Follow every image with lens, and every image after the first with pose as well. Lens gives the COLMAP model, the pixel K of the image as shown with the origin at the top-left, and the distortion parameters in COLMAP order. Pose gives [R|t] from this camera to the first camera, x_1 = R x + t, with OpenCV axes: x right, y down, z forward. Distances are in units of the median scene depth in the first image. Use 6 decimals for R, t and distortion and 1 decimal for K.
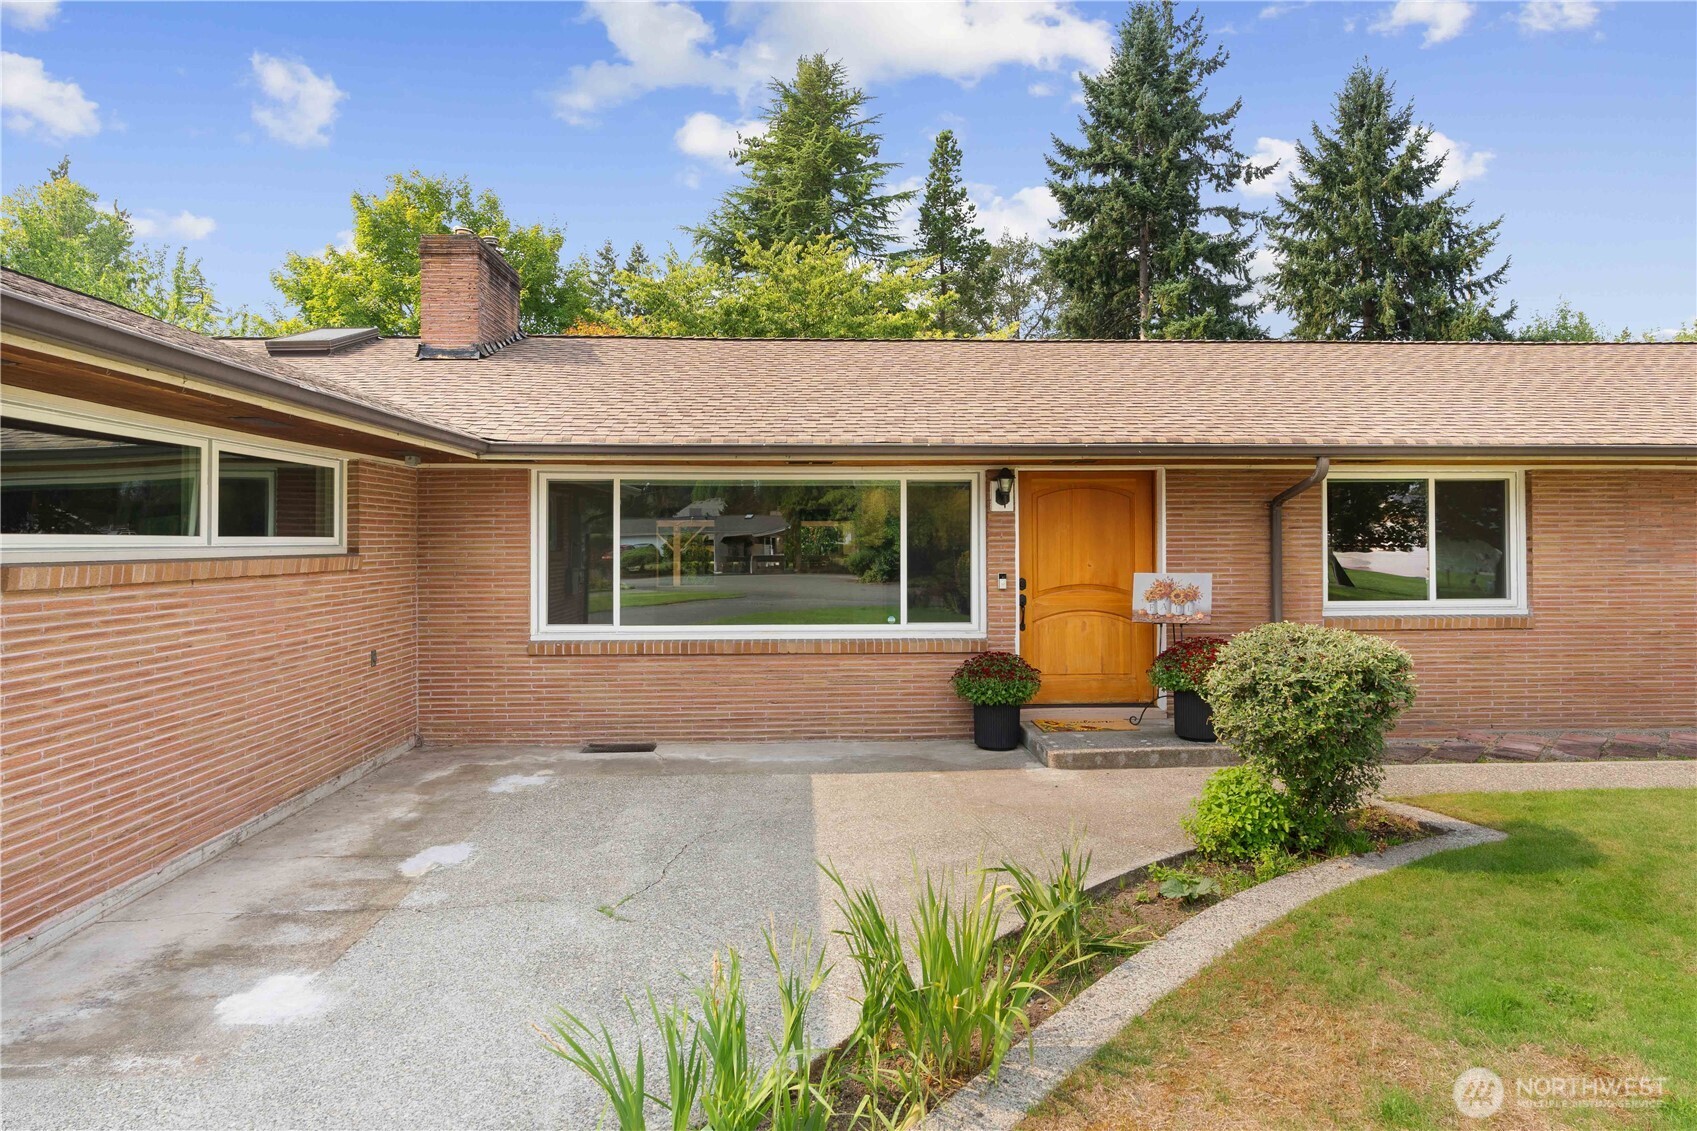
lens RADIAL K [[969.7, 0, 842.4], [0, 969.7, 538.3], [0, 0, 1]] dist [0.000224, 0.000620]
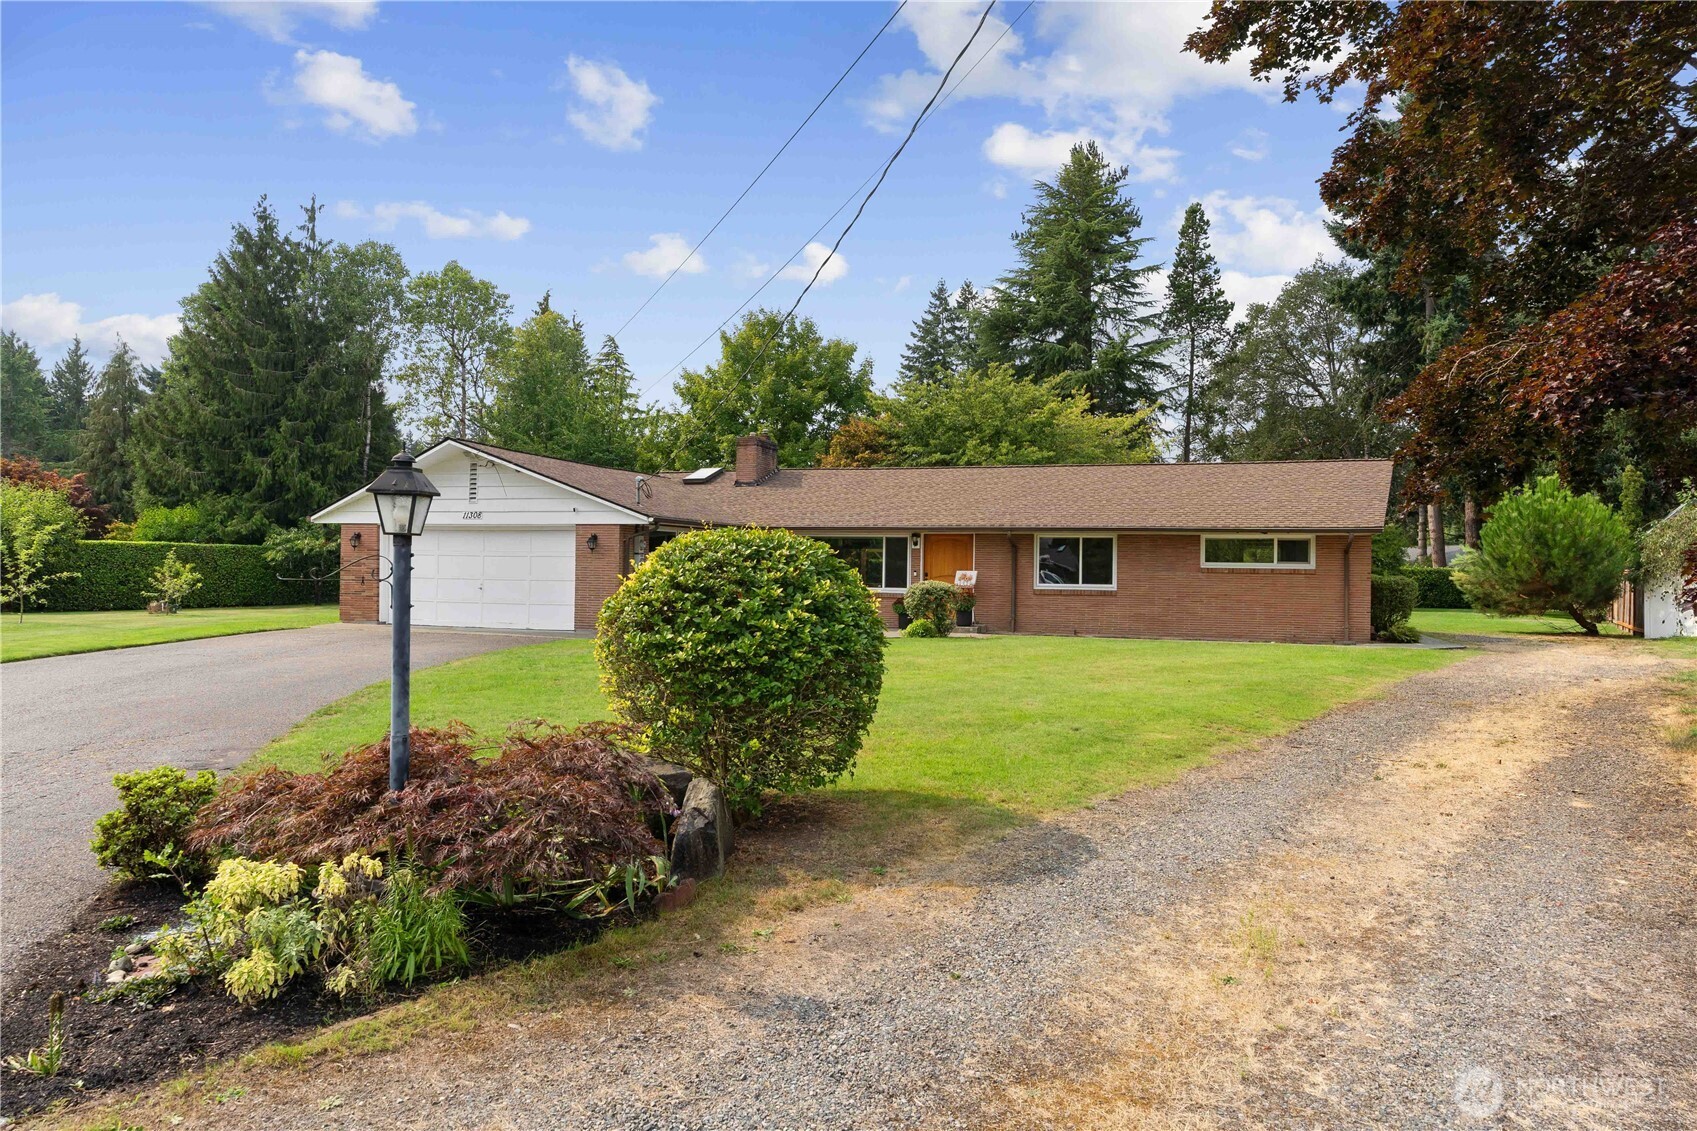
lens RADIAL K [[1087.0, 0, 846.1], [0, 1087.0, 570.1], [0, 0, 1]] dist [0.001846, -0.004568]
pose [[0.936635, 0.018110, -0.349838, 0.186909], [-0.015976, 0.999832, 0.008986, 0.001819], [0.349942, -0.002828, 0.936767, -0.351076]]
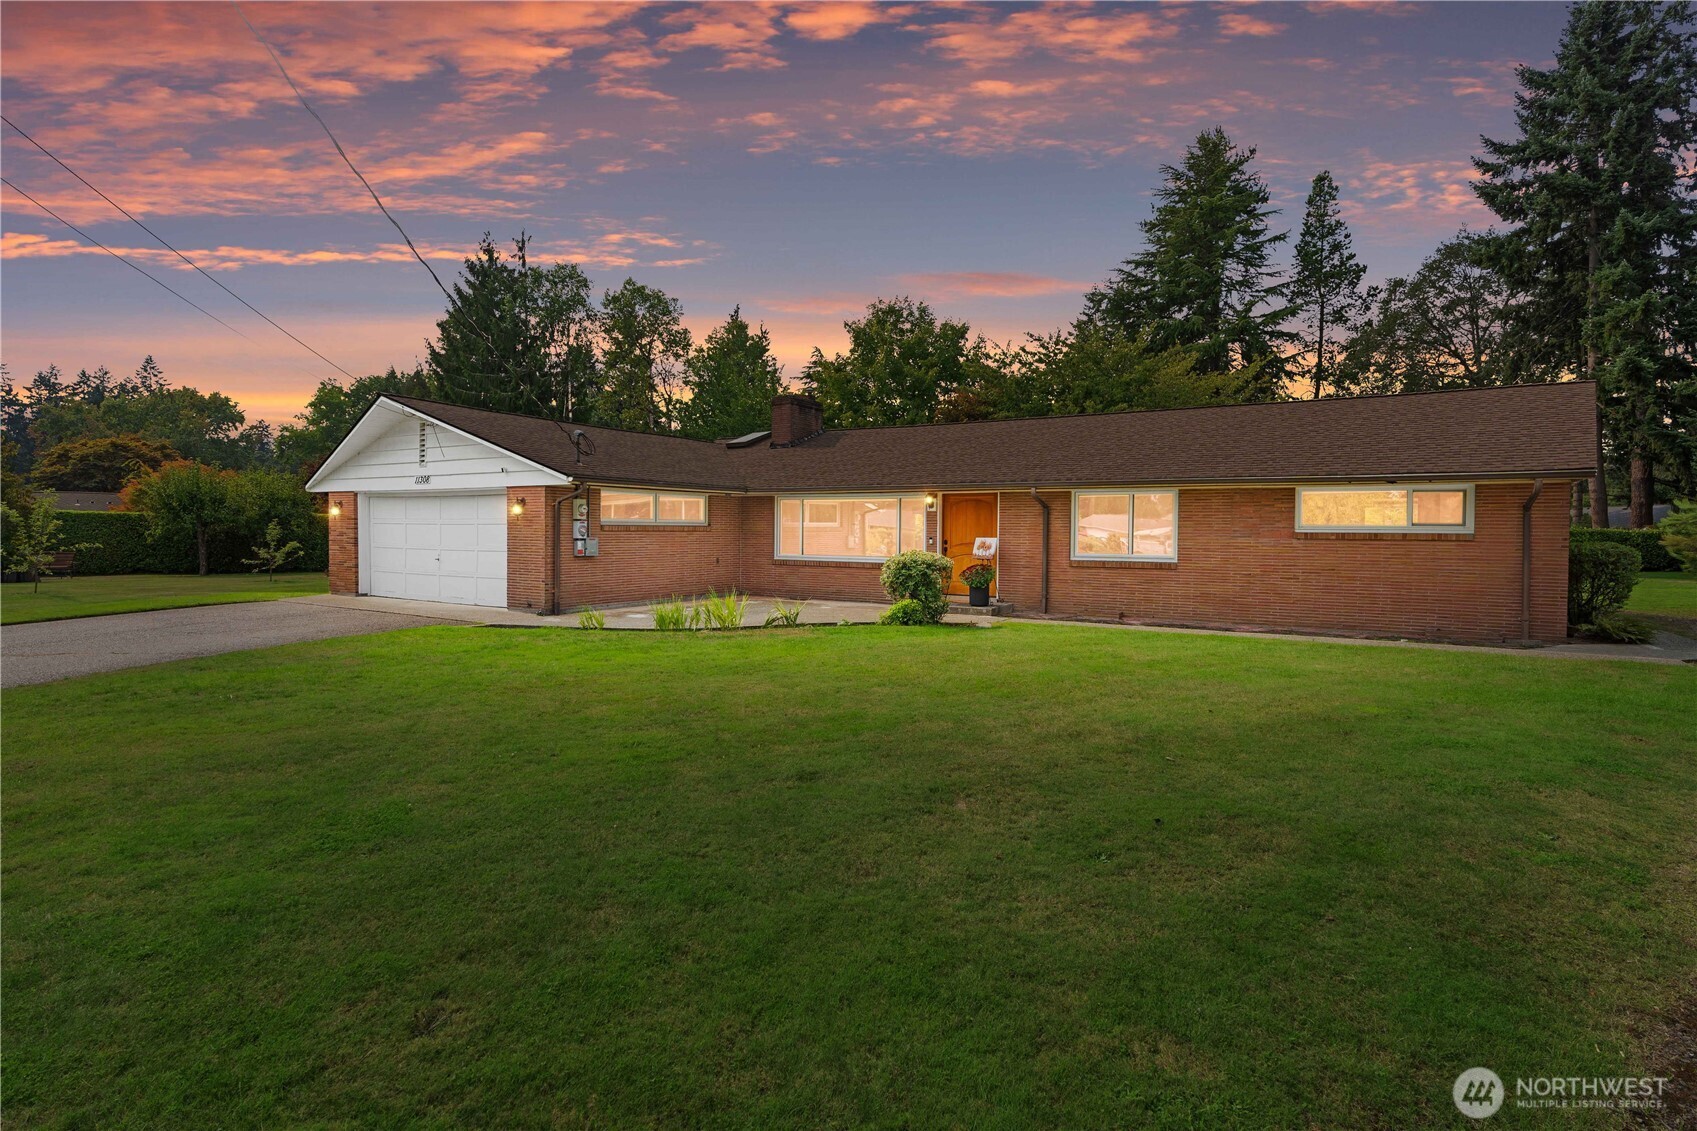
lens RADIAL K [[824.6, 0, 848.7], [0, 824.6, 549.6], [0, 0, 1]] dist [-0.006648, 0.004640]
pose [[0.834857, 0.023996, -0.549944, 0.192194], [-0.008258, 0.999483, 0.031075, 0.001020], [0.550406, -0.021402, 0.834623, -0.138749]]
